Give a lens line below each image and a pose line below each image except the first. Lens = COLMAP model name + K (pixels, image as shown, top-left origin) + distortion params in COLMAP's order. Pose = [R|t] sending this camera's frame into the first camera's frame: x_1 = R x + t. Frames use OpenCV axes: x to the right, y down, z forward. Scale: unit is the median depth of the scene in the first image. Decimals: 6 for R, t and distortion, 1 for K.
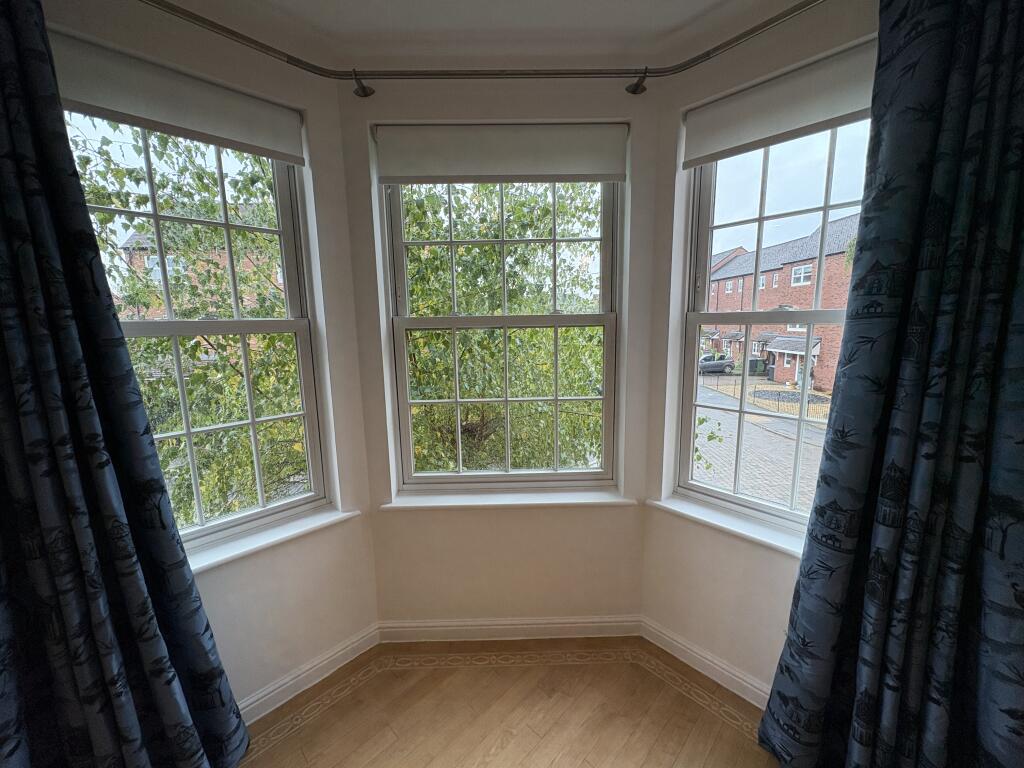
lens RADIAL K [[406.6, 0, 508.4], [0, 406.6, 380.8], [0, 0, 1]] dist [-0.000831, -0.000289]
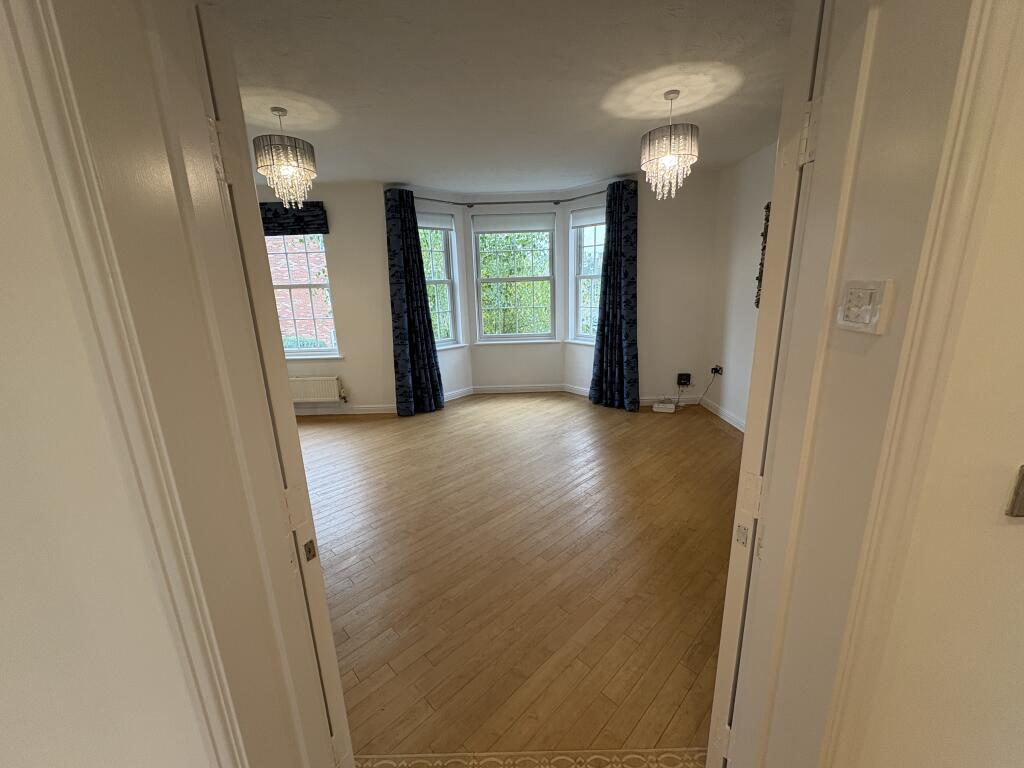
lens RADIAL K [[406.6, 0, 508.4], [0, 406.6, 380.8], [0, 0, 1]] dist [-0.000831, -0.000289]
pose [[0.999881, -0.009714, -0.012010, -0.034360], [0.010811, 0.995423, 0.094957, 0.335453], [0.011033, -0.095076, 0.995409, -2.192884]]
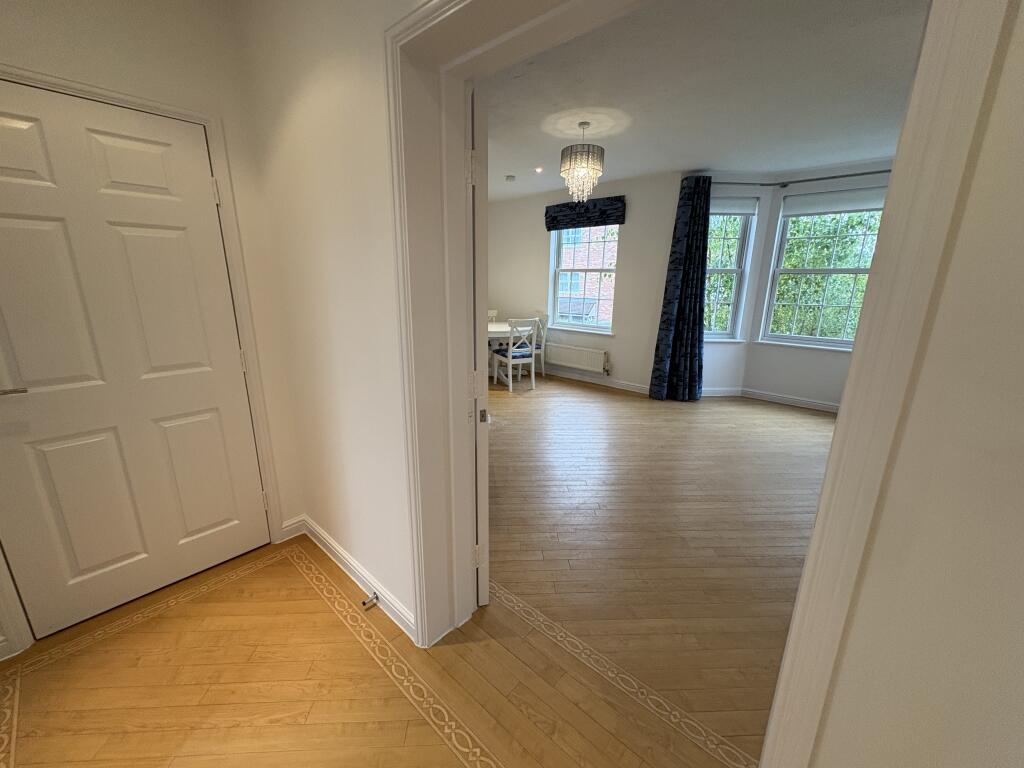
lens RADIAL K [[406.6, 0, 508.4], [0, 406.6, 380.8], [0, 0, 1]] dist [-0.000831, -0.000289]
pose [[0.733302, 0.193321, -0.651840, 0.322329], [-0.125945, 0.980756, 0.149185, 0.411082], [0.668137, -0.027301, 0.743538, -2.290665]]
